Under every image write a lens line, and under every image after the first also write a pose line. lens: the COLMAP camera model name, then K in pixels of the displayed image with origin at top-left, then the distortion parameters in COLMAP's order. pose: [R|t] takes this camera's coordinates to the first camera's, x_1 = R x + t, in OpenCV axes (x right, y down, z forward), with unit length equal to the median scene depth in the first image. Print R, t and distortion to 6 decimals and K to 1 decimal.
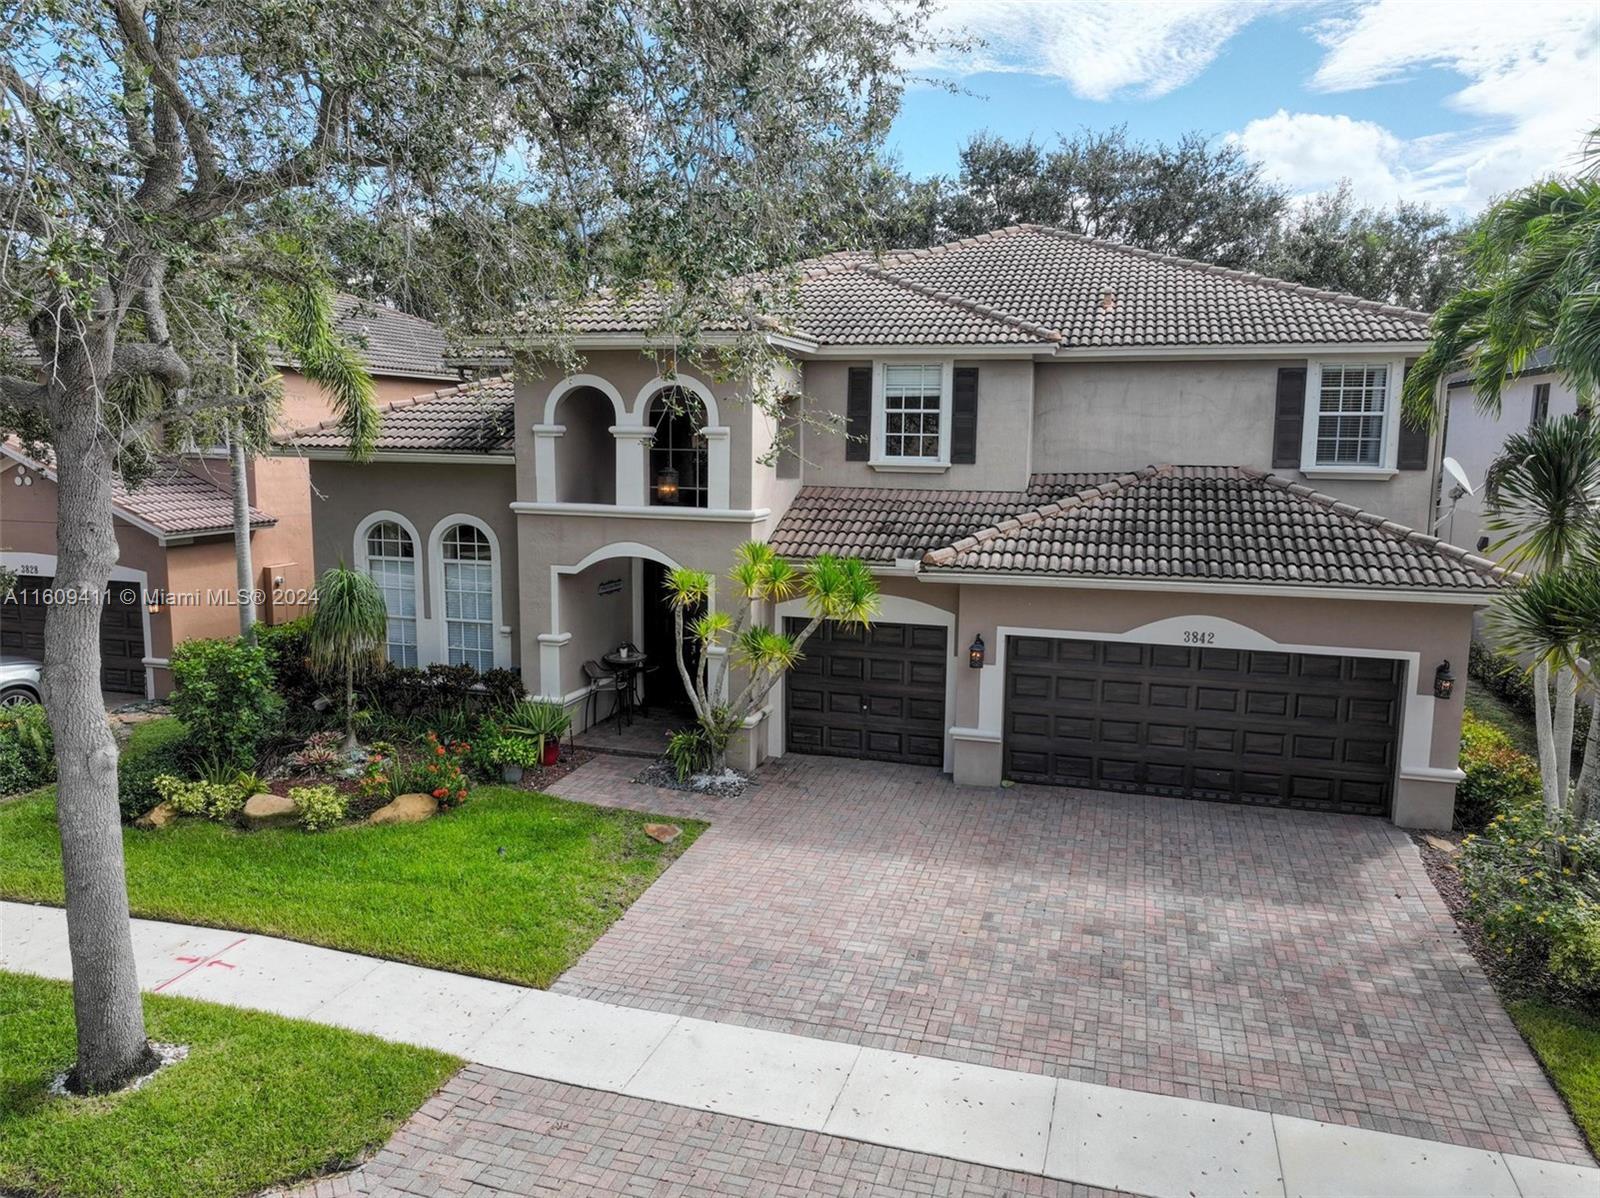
lens RADIAL K [[1115.7, 0, 800.0], [0, 1115.7, 599.0], [0, 0, 1]] dist [0.013006, -0.000508]
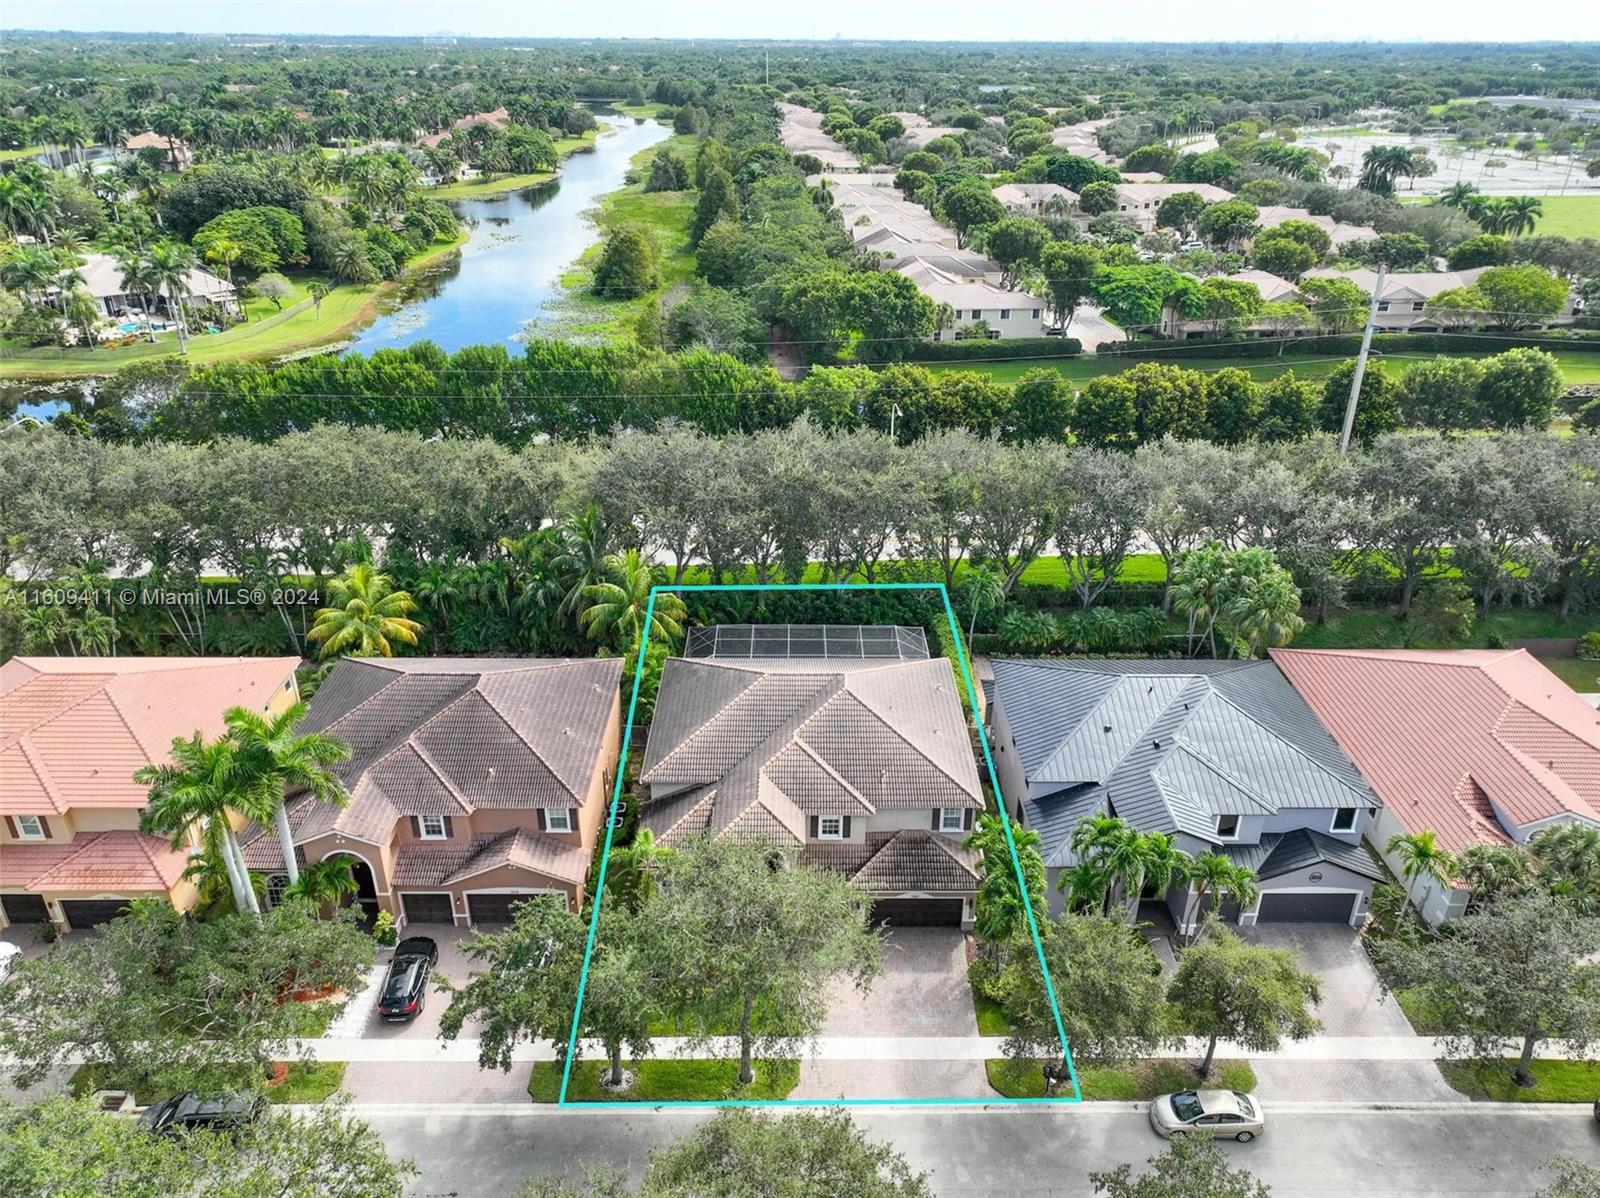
lens RADIAL K [[1115.7, 0, 800.0], [0, 1115.7, 599.0], [0, 0, 1]] dist [0.013006, -0.000508]
pose [[0.955593, -0.134027, 0.262446, -0.814730], [0.049377, 0.950820, 0.305782, -1.935281], [-0.290522, -0.279245, 0.915215, -1.930444]]
